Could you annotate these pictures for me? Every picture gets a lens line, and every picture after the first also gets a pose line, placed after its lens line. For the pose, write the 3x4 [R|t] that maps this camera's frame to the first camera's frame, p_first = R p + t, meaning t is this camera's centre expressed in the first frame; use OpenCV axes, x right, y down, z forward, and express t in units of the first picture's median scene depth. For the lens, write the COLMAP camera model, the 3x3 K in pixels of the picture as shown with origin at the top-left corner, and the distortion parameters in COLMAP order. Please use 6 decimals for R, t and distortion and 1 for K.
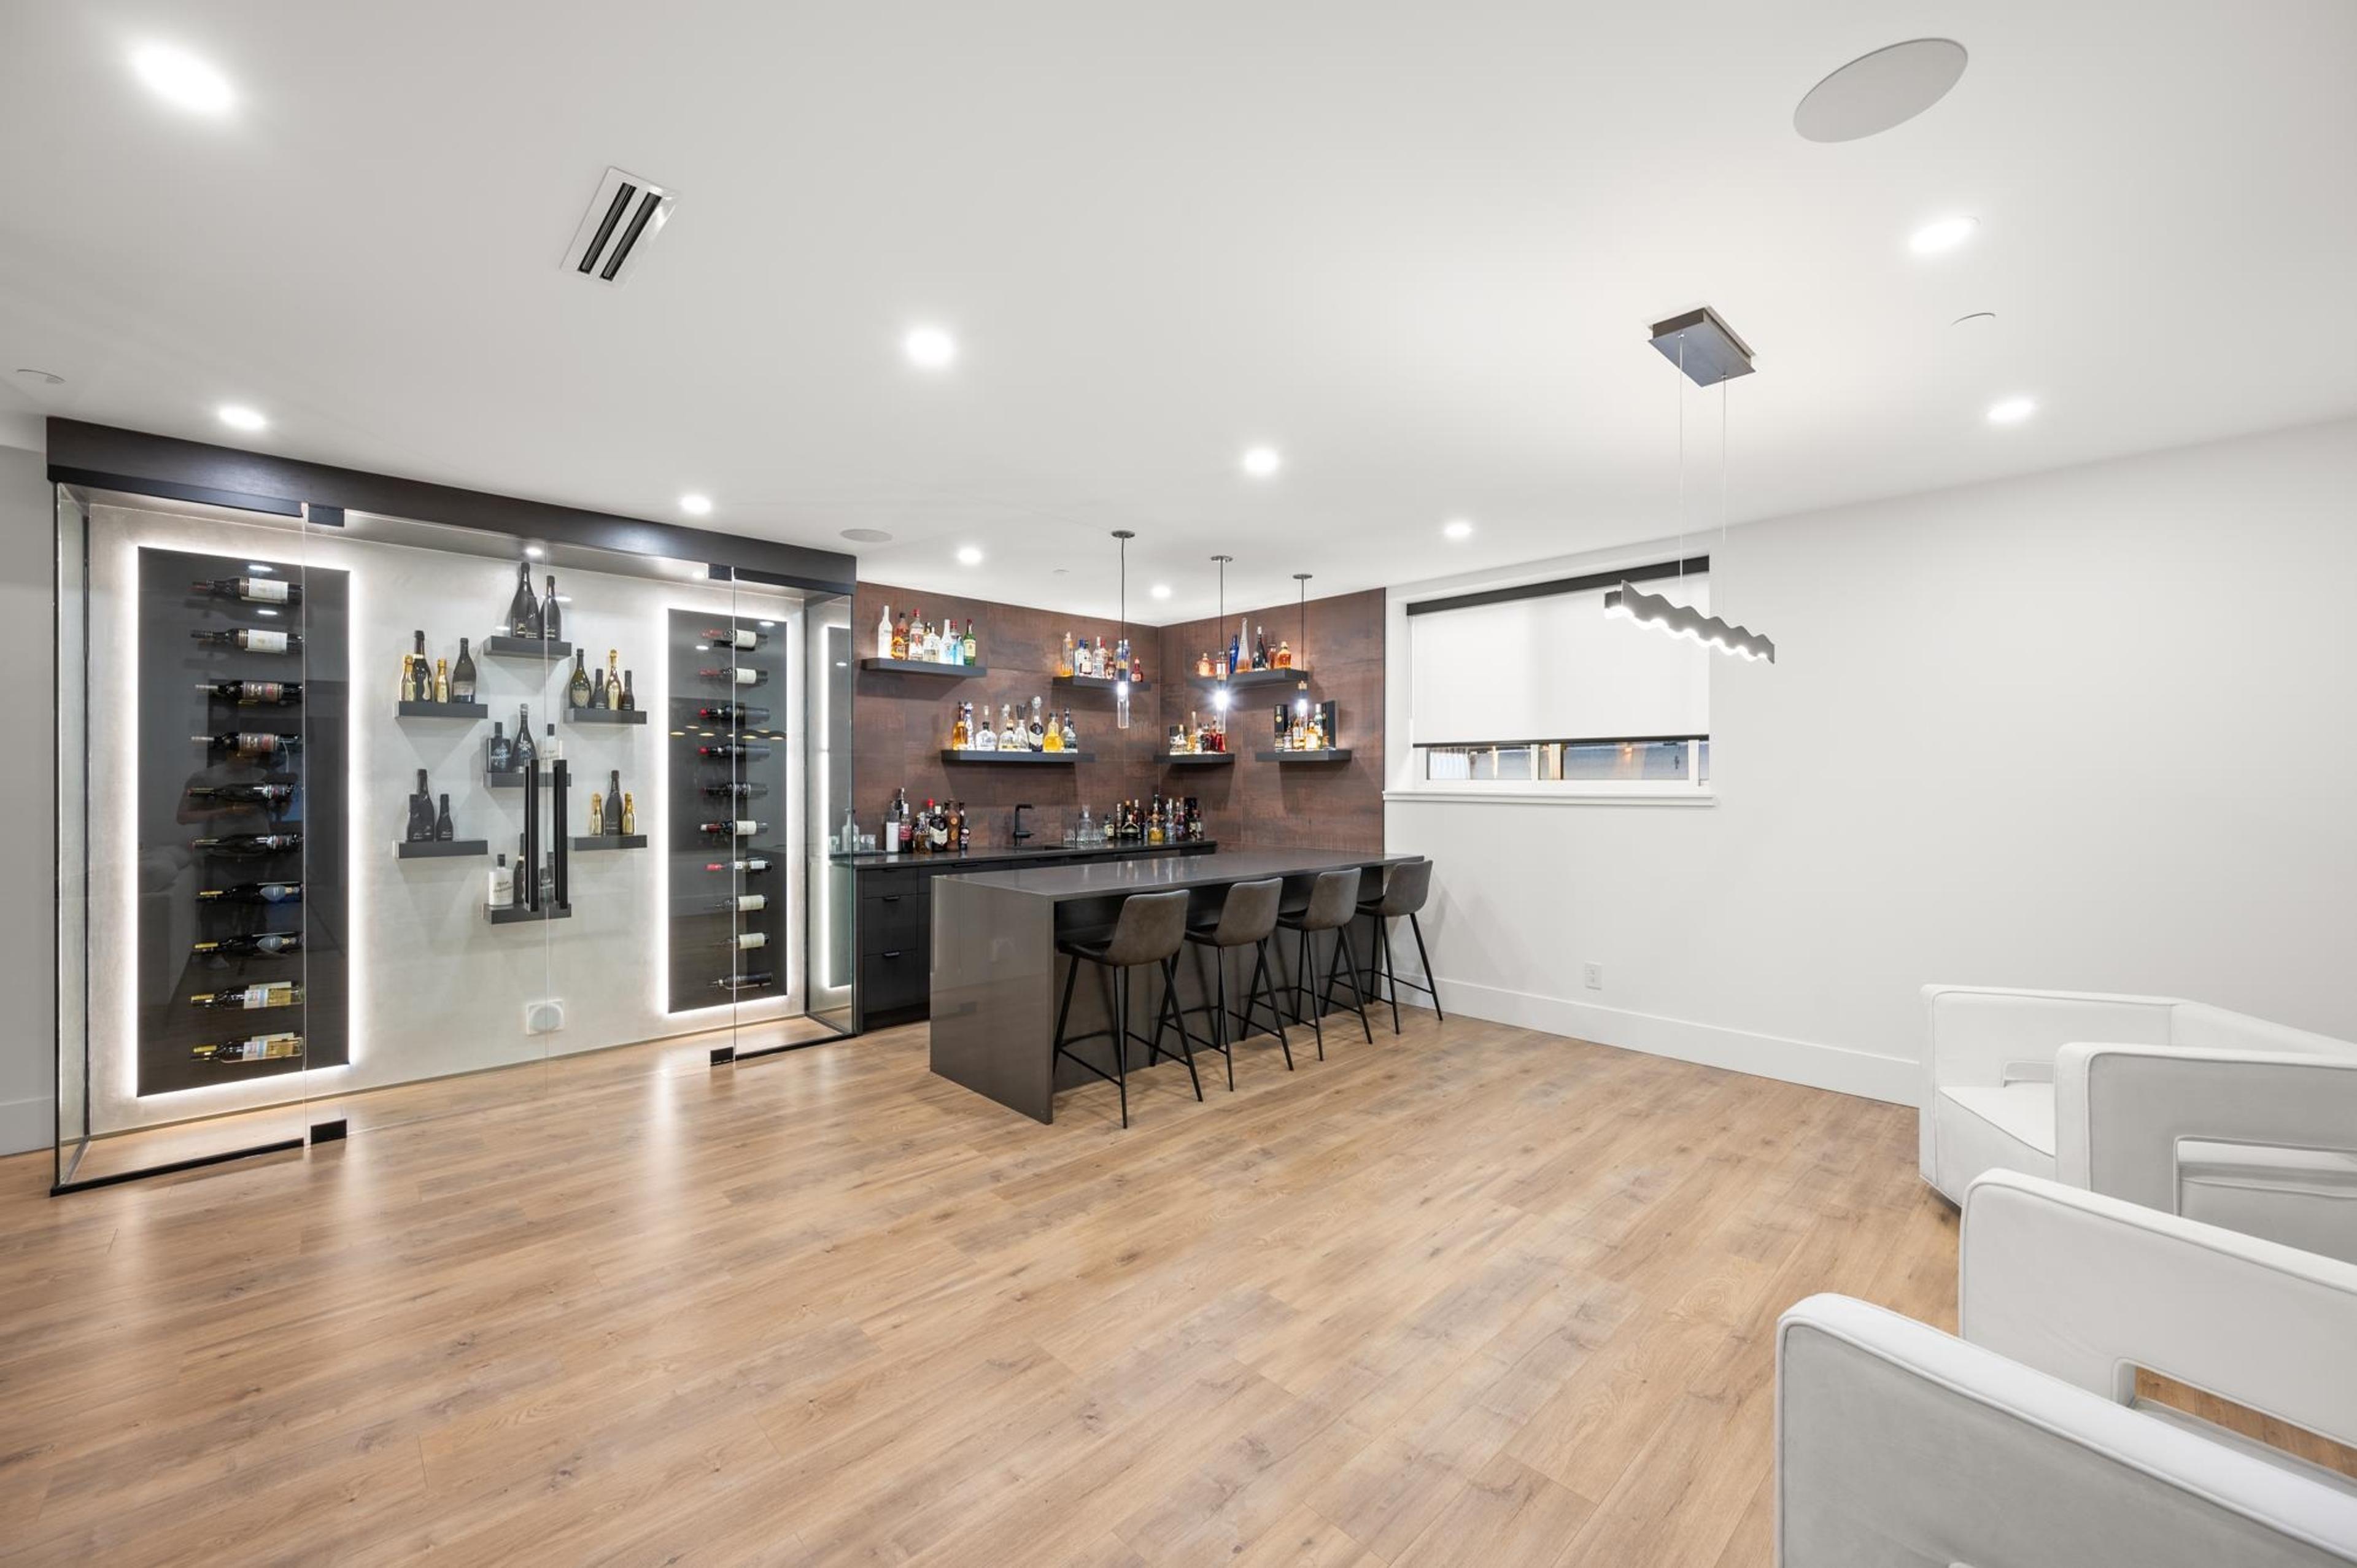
lens RADIAL K [[924.8, 0, 1177.8], [0, 924.8, 779.0], [0, 0, 1]] dist [-0.001419, -0.000009]
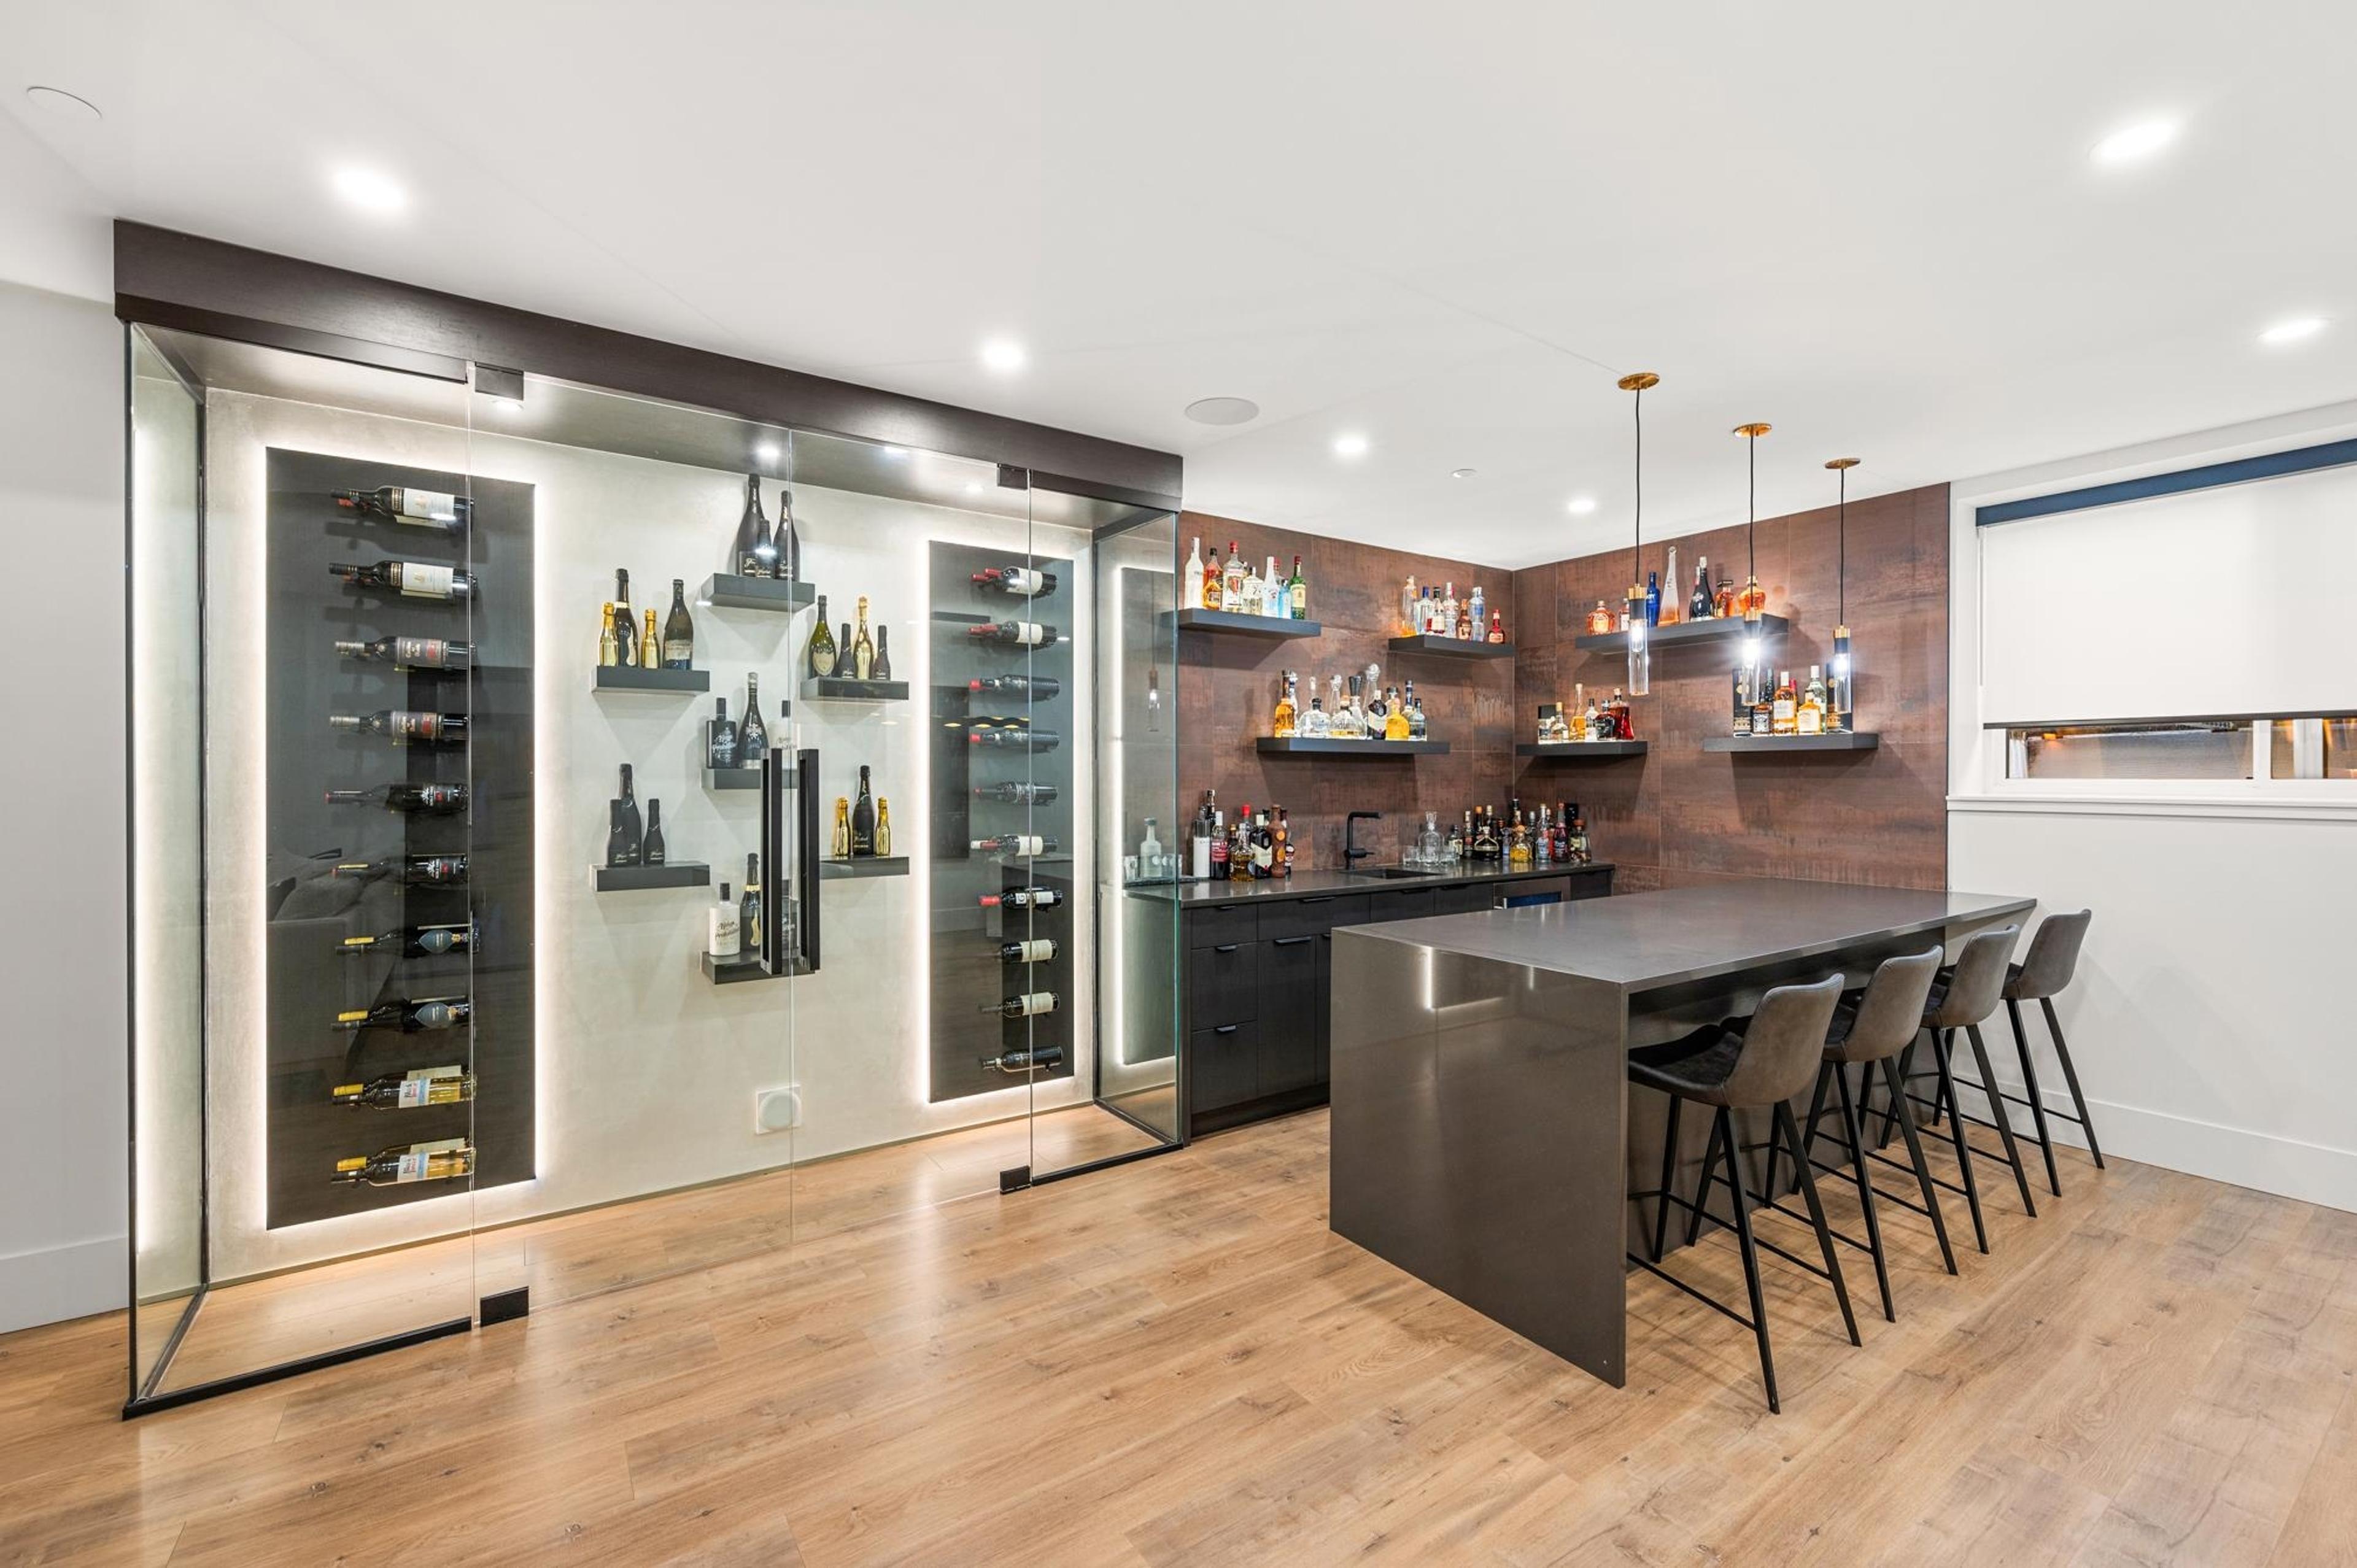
lens RADIAL K [[982.9, 0, 1176.9], [0, 982.9, 779.6], [0, 0, 1]] dist [-0.000823, -0.000350]
pose [[0.986430, 0.000141, -0.164180, -0.230856], [0.000303, 0.999996, 0.002676, -0.000371], [0.164179, -0.002689, 0.986427, 0.271214]]
